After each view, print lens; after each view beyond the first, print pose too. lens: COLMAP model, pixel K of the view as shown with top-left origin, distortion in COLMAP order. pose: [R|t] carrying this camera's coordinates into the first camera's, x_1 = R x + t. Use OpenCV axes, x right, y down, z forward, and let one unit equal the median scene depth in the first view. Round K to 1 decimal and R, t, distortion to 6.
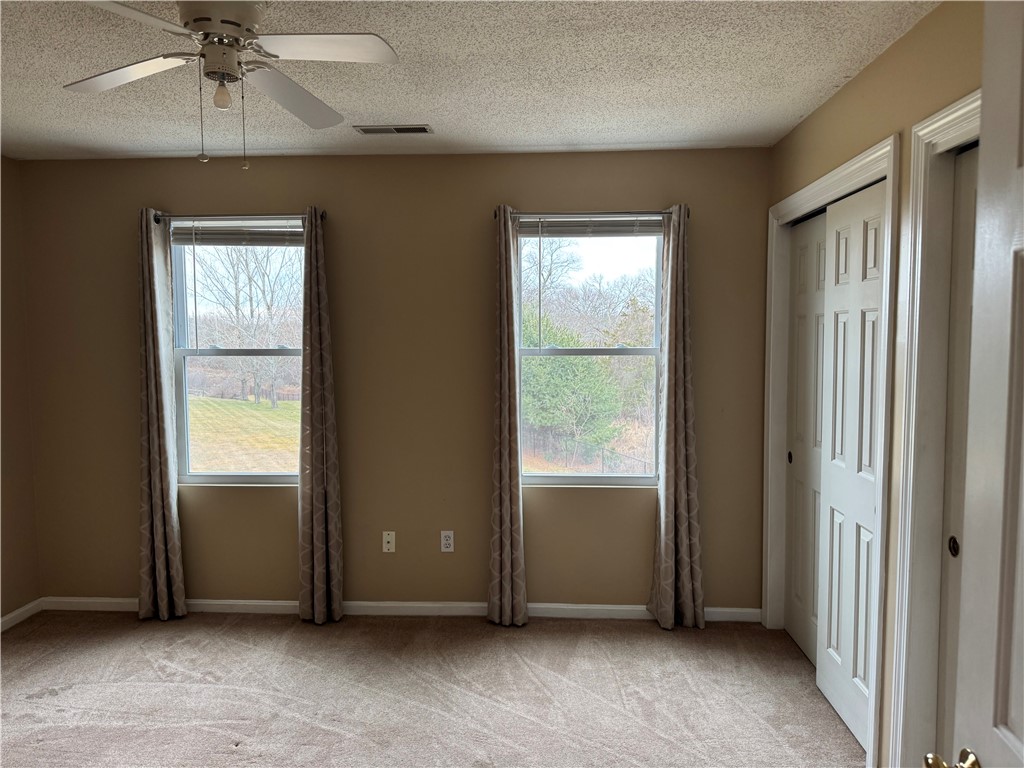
lens RADIAL K [[719.2, 0, 549.2], [0, 719.2, 380.6], [0, 0, 1]] dist [0.059779, -0.000292]
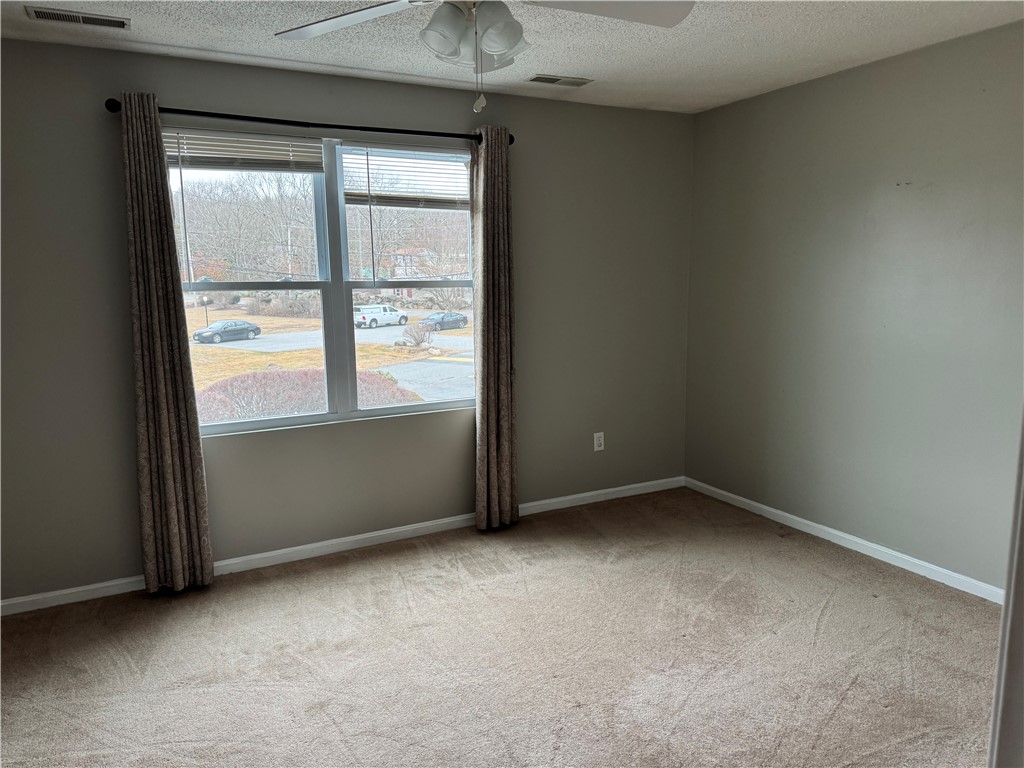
lens RADIAL K [[740.2, 0, 512.0], [0, 740.2, 364.3], [0, 0, 1]] dist [0.004695, 0.003026]
pose [[0.857606, -0.082493, 0.507648, -0.369764], [0.047413, 0.995531, 0.081675, -0.003555], [-0.512117, -0.045975, 0.857685, 0.017837]]
